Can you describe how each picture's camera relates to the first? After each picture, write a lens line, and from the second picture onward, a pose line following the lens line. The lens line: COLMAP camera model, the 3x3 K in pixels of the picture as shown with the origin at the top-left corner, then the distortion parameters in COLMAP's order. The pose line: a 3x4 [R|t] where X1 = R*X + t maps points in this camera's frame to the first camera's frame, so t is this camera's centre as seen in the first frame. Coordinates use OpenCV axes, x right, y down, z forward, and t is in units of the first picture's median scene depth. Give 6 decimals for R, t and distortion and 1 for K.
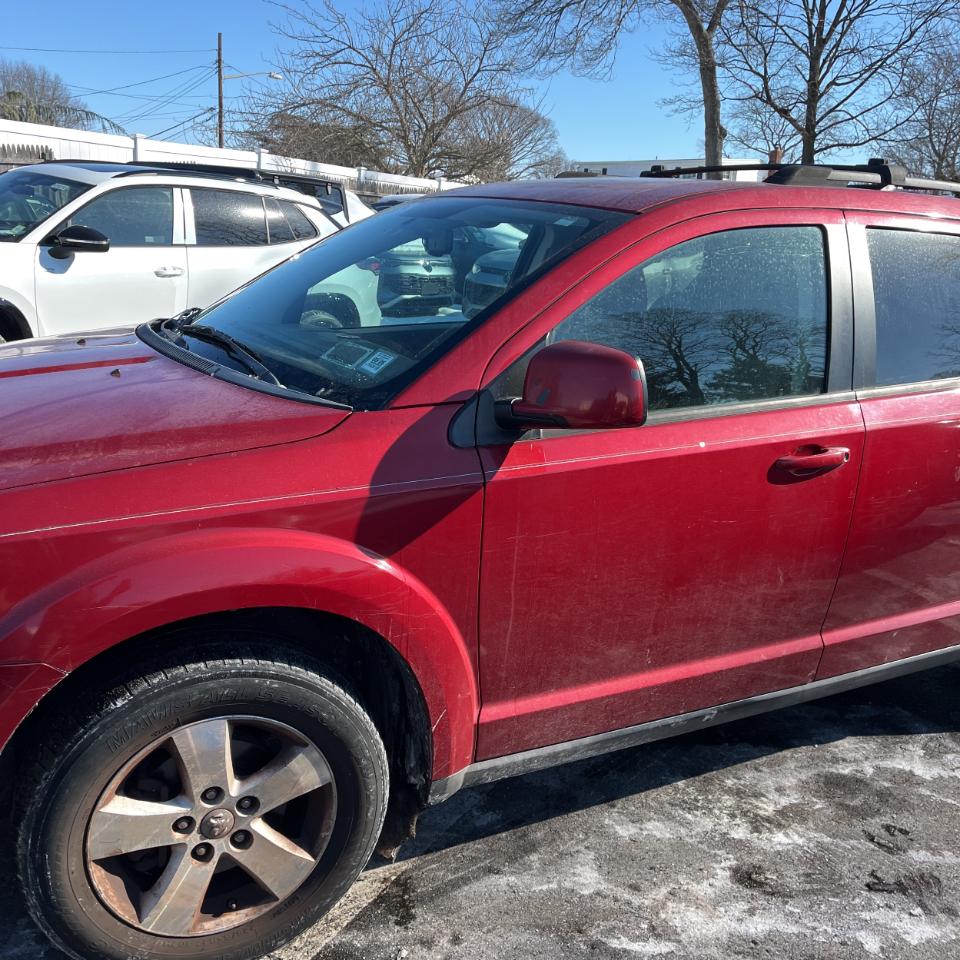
lens RADIAL K [[968.8, 0, 464.7], [0, 968.8, 485.1], [0, 0, 1]] dist [0.028648, -0.011661]
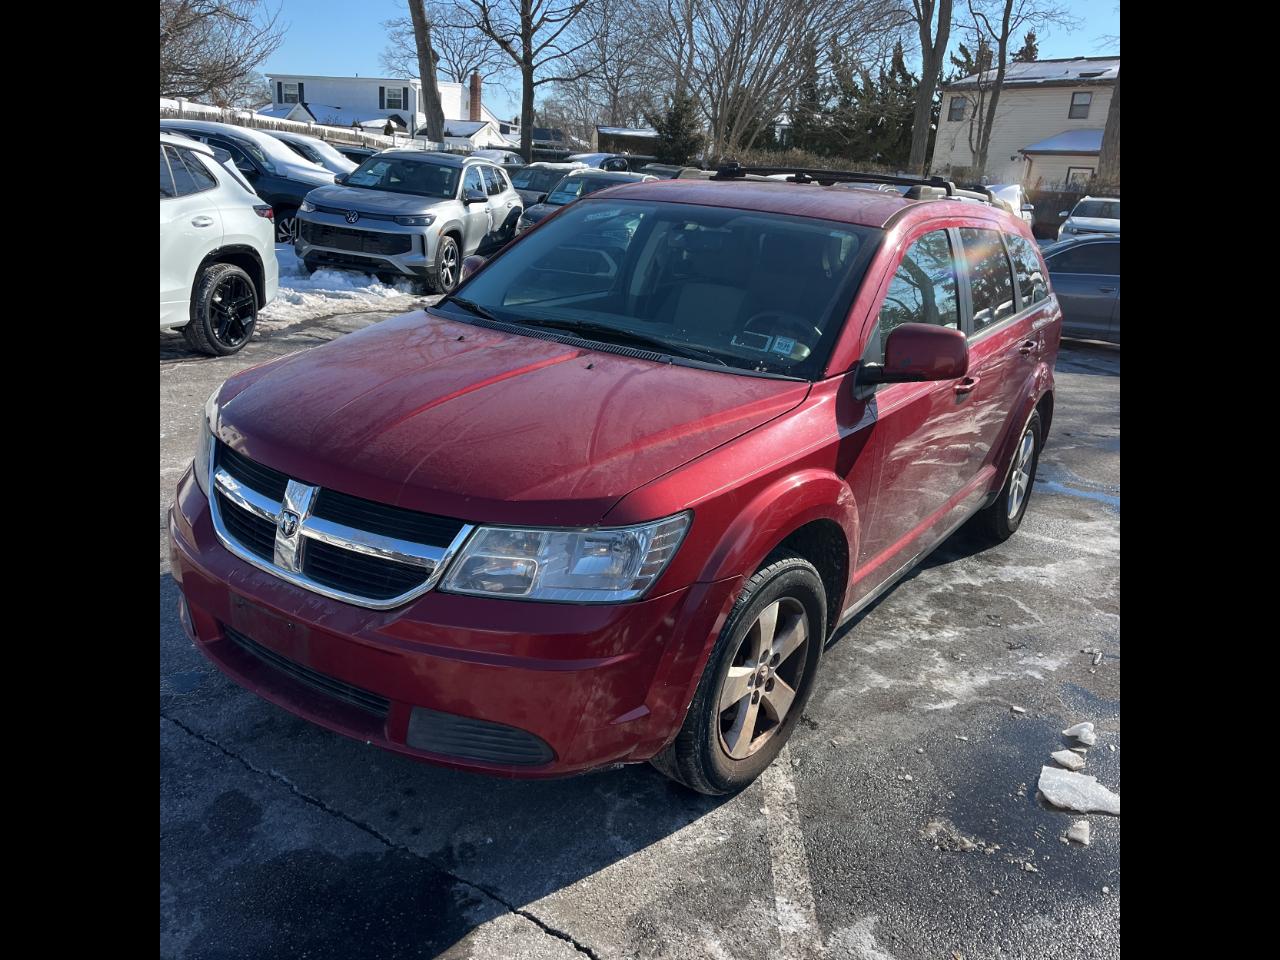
lens RADIAL K [[967.9, 0, 640.0], [0, 967.9, 480.0], [0, 0, 1]] dist [0.026279, 0.000538]
pose [[0.888567, -0.126458, 0.440973, -0.797103], [0.094319, 0.991079, 0.094158, -0.073892], [-0.448946, -0.042074, 0.892568, -0.150530]]
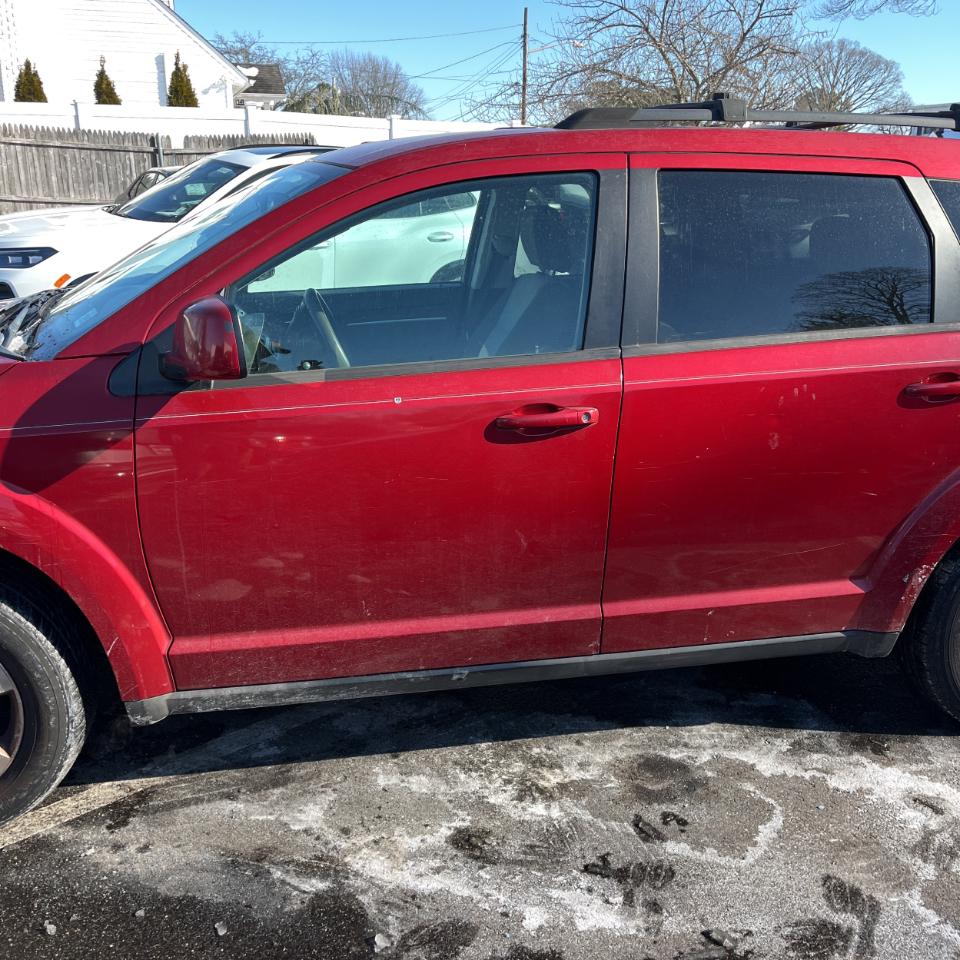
lens RADIAL K [[967.9, 0, 480.0], [0, 967.9, 480.0], [0, 0, 1]] dist [0.022555, 0.002473]
pose [[0.952734, 0.040469, -0.301097, 0.580010], [-0.032396, 0.998970, 0.031760, 0.005582], [0.302073, -0.020504, 0.953064, 0.070063]]
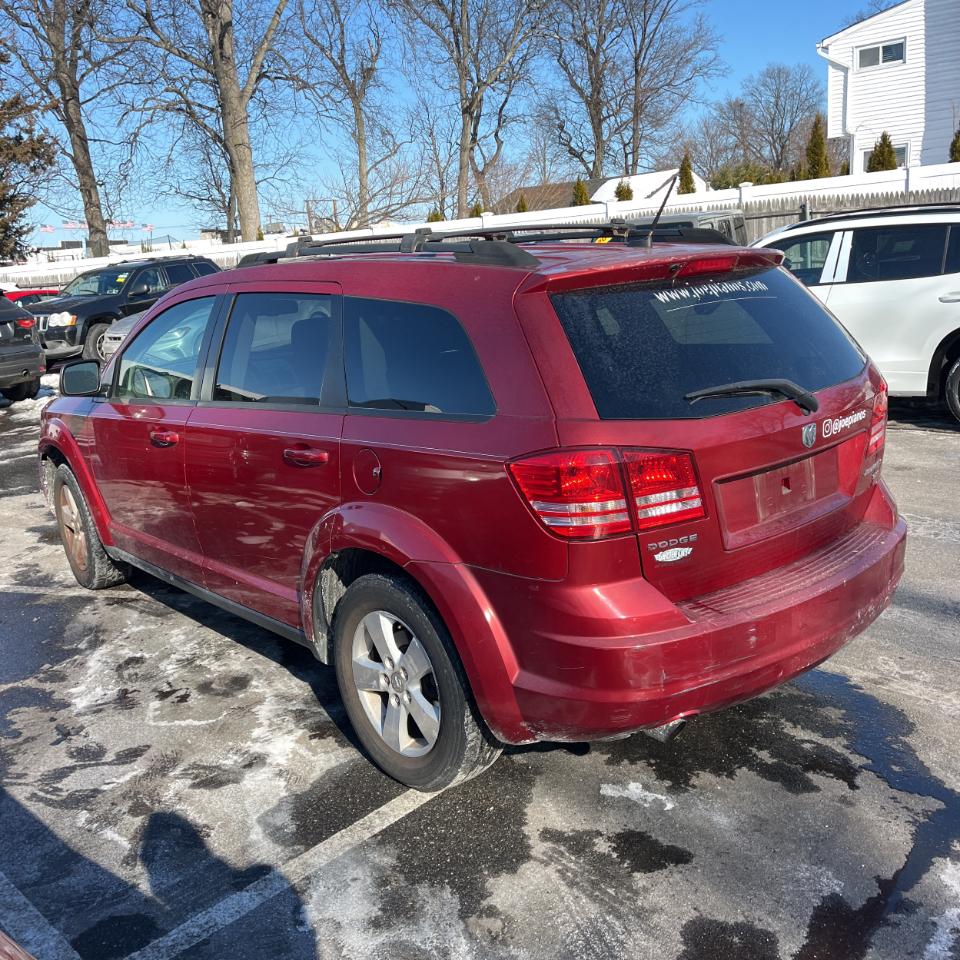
lens RADIAL K [[962.1, 0, 481.9], [0, 962.1, 452.0], [0, 0, 1]] dist [0.017429, 0.007793]
pose [[0.212058, 0.119765, -0.969891, 2.091283], [-0.171917, 0.981556, 0.083617, -0.233943], [0.962017, 0.149009, 0.228737, 1.142111]]
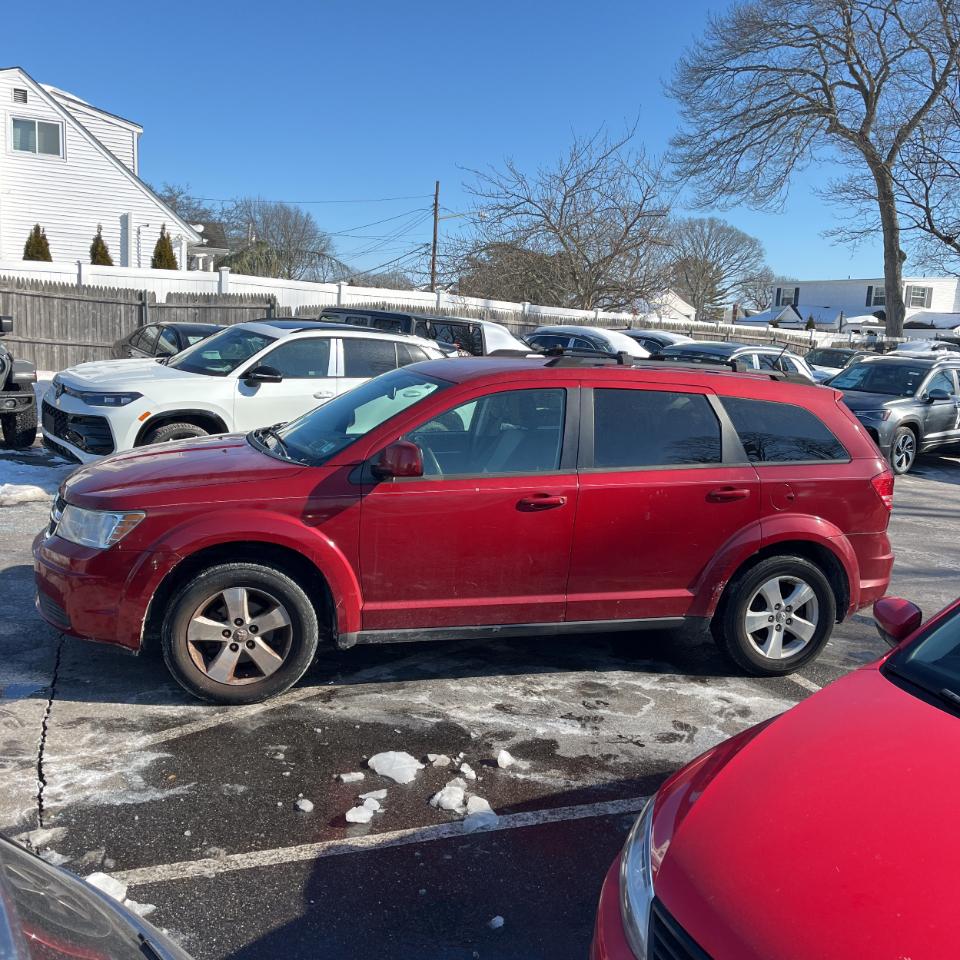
lens RADIAL K [[956.7, 0, 482.4], [0, 956.7, 471.7], [0, 0, 1]] dist [0.093263, -0.212911]
pose [[0.980188, 0.025099, -0.196475, 0.620786], [-0.049188, 0.991710, -0.118706, 0.156655], [0.191867, 0.126018, 0.973297, -0.986609]]
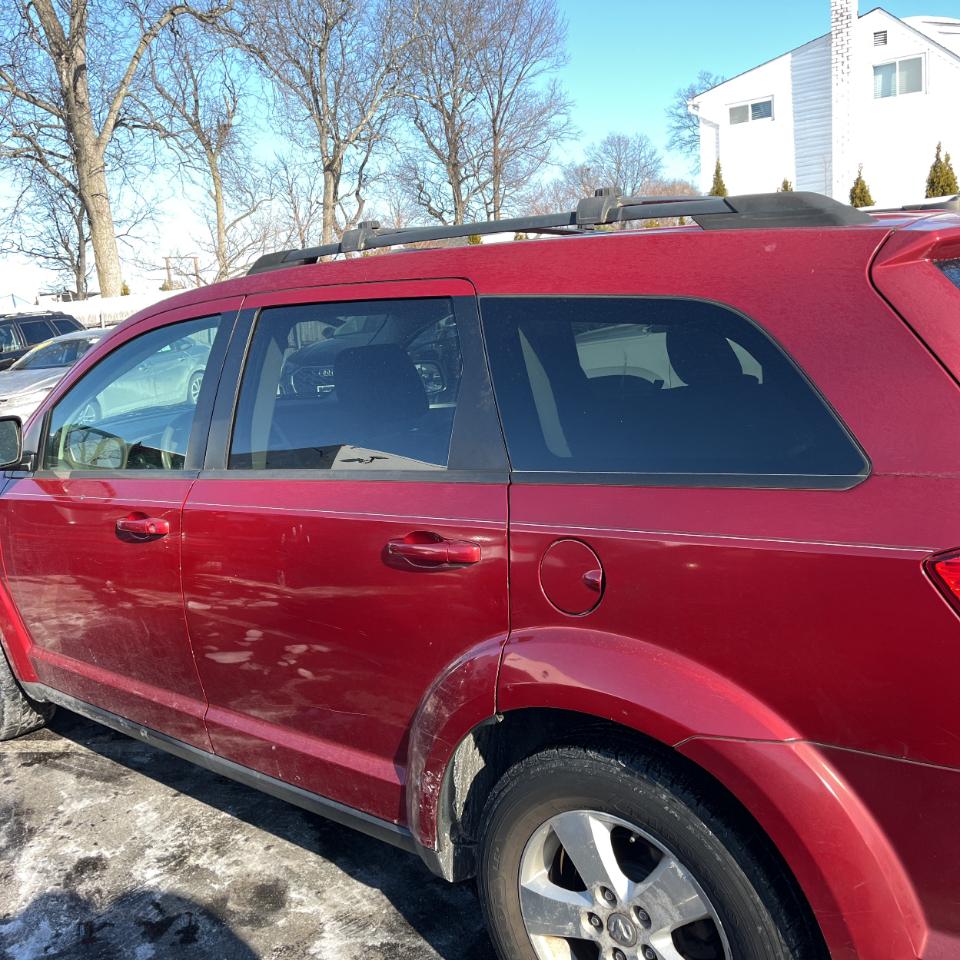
lens RADIAL K [[961.8, 0, 474.6], [0, 961.8, 460.1], [0, 0, 1]] dist [0.028732, -0.019758]
pose [[0.346271, 0.059185, -0.936266, 1.523821], [-0.142540, 0.989740, 0.009848, -0.167010], [0.927242, 0.130045, 0.351155, 0.947631]]
